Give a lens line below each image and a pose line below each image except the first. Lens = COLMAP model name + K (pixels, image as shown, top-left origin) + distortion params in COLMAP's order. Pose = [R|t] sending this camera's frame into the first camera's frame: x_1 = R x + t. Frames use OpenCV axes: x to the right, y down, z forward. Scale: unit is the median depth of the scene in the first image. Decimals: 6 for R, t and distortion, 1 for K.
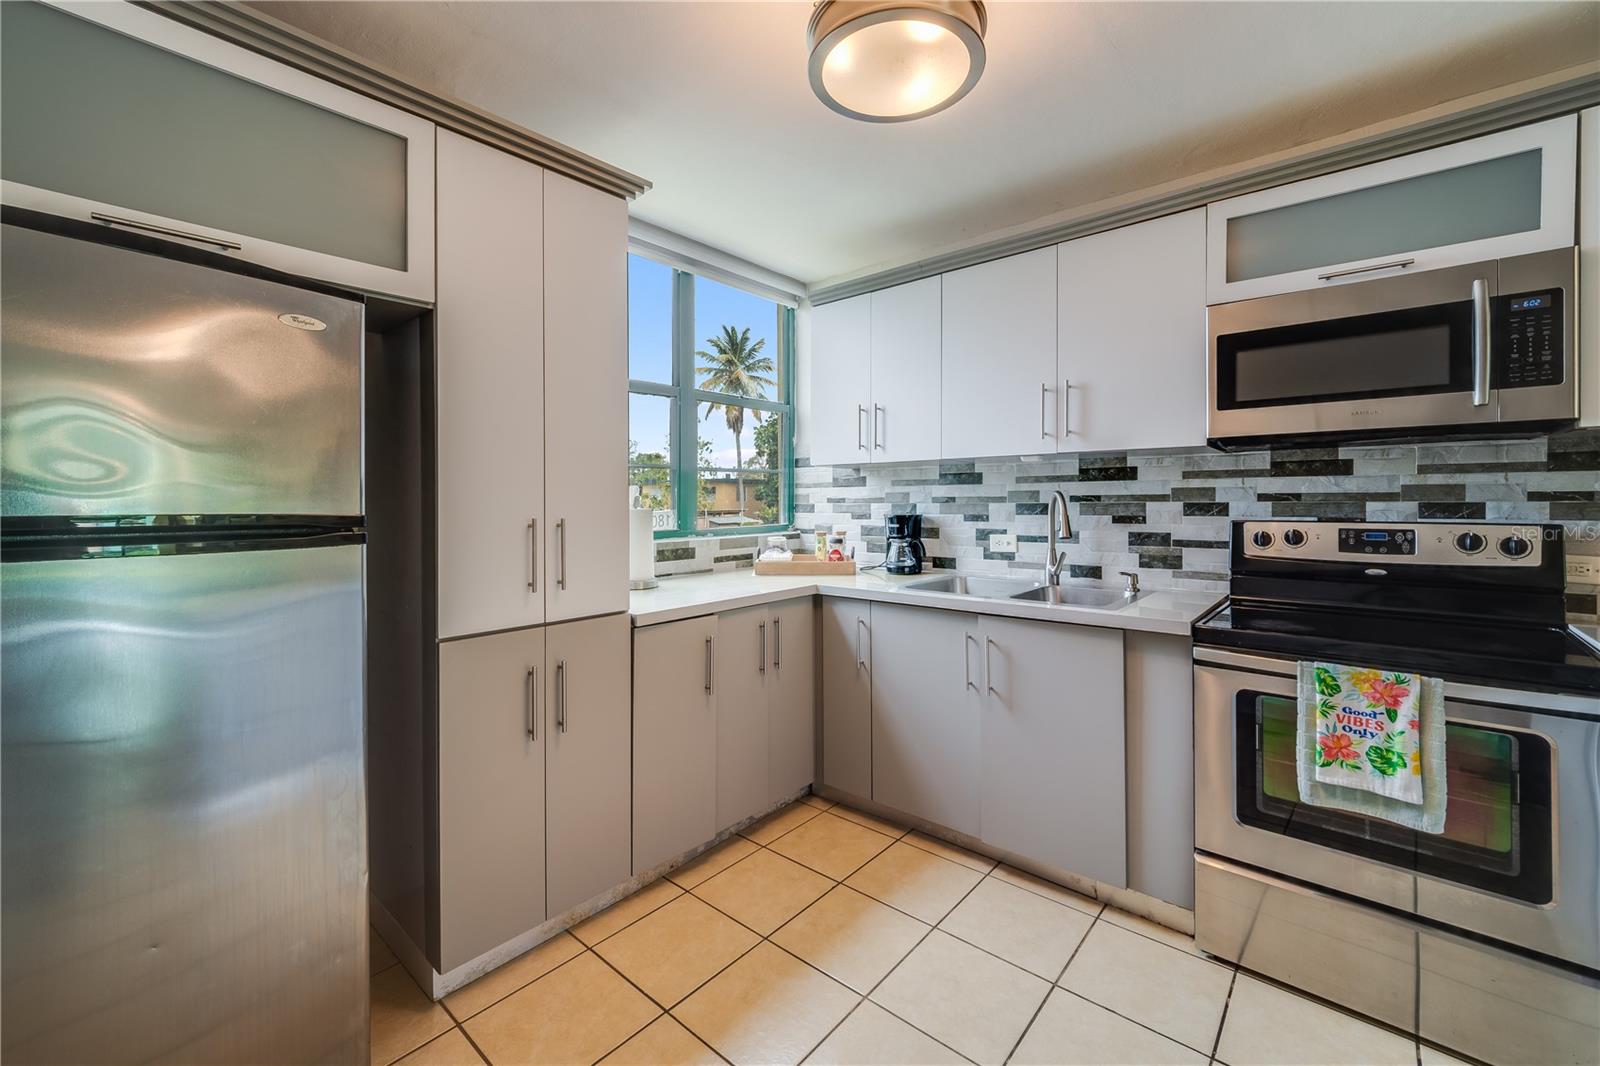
lens RADIAL K [[661.8, 0, 816.1], [0, 661.8, 501.1], [0, 0, 1]] dist [-0.001208, 0.000437]
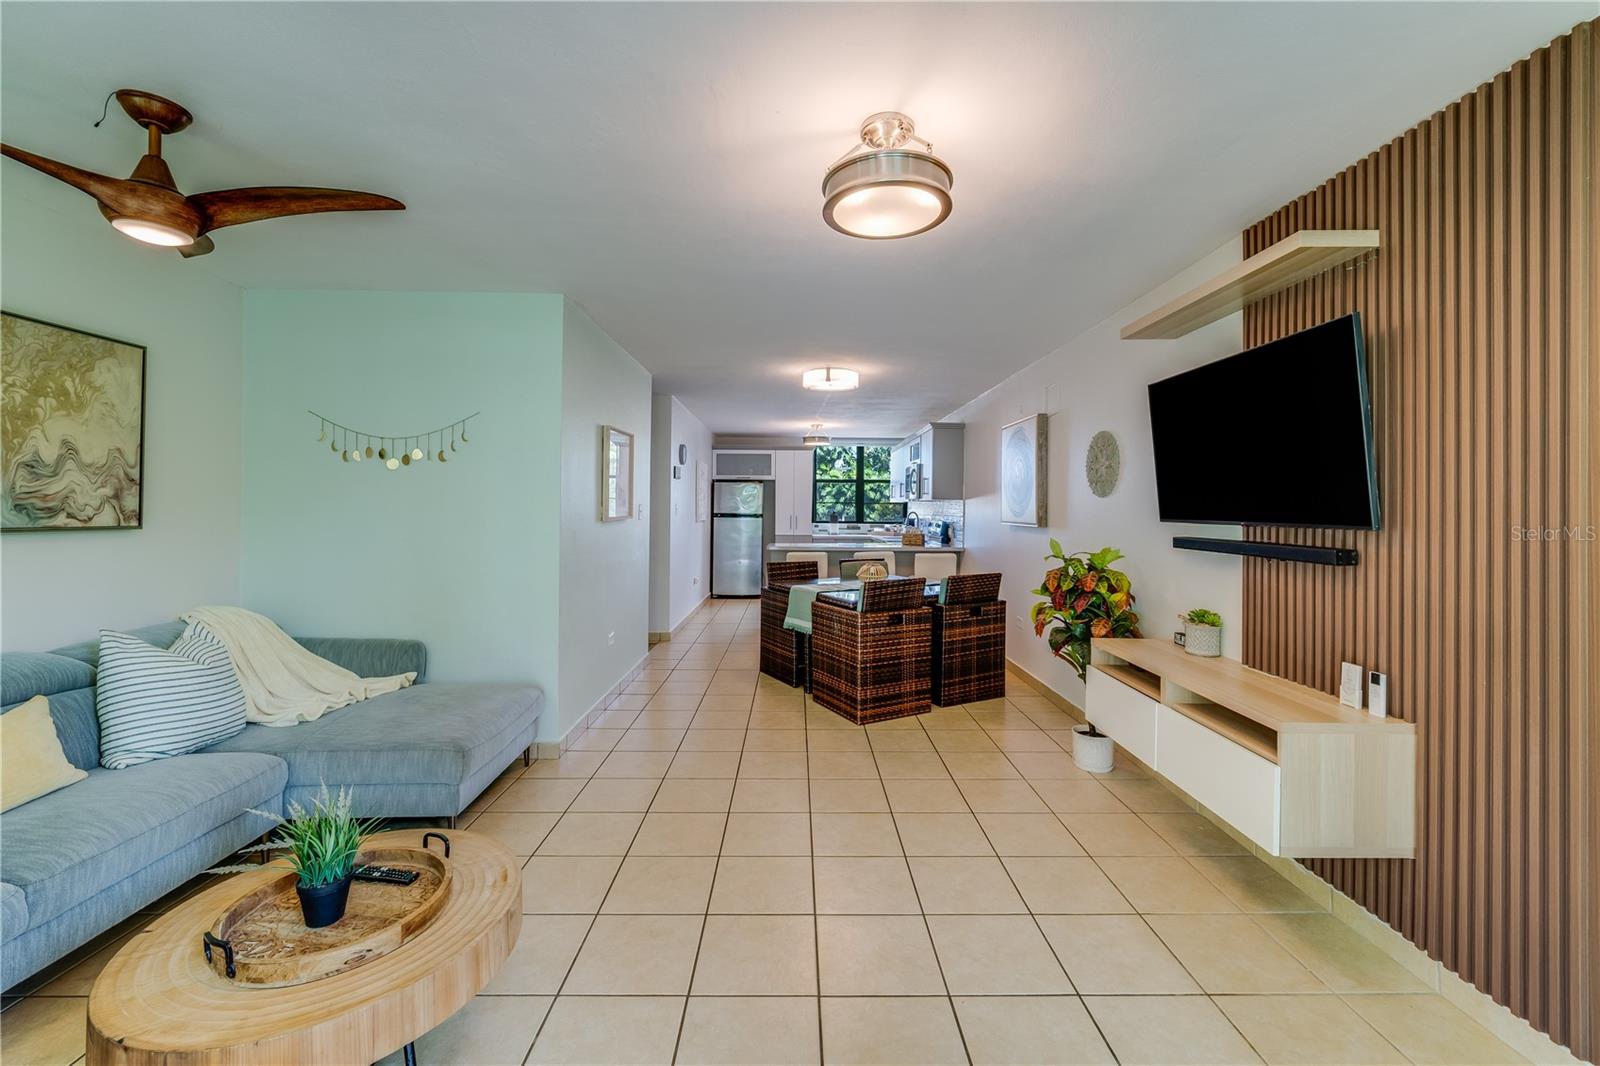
lens RADIAL K [[661.8, 0, 807.2], [0, 661.8, 522.7], [0, 0, 1]] dist [-0.001208, 0.000437]
pose [[0.649603, 0.025673, -0.759840, 3.282275], [-0.015238, 0.999669, 0.020748, -0.025818], [0.760121, -0.001900, 0.649779, -2.109870]]
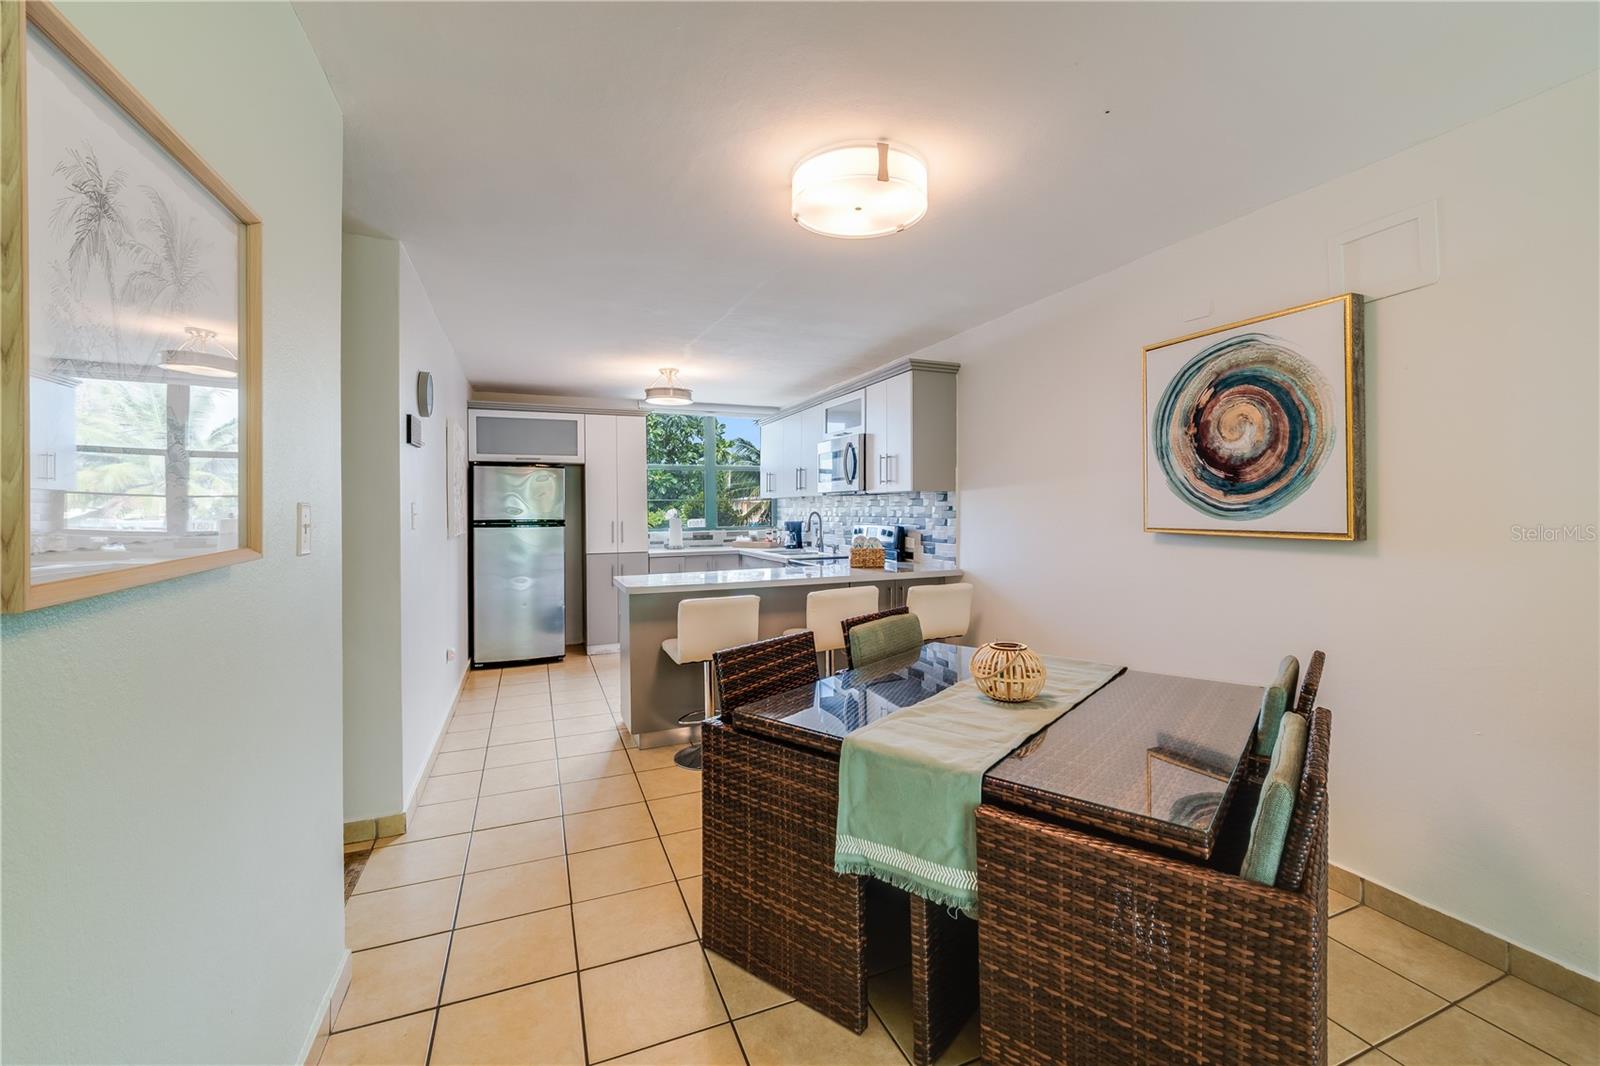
lens RADIAL K [[661.8, 0, 809.7], [0, 661.8, 516.1], [0, 0, 1]] dist [-0.001208, 0.000437]
pose [[0.888343, 0.003330, -0.459168, 1.724335], [0.001145, 0.999955, 0.009468, -0.026006], [0.459179, -0.008937, 0.888299, -1.316599]]
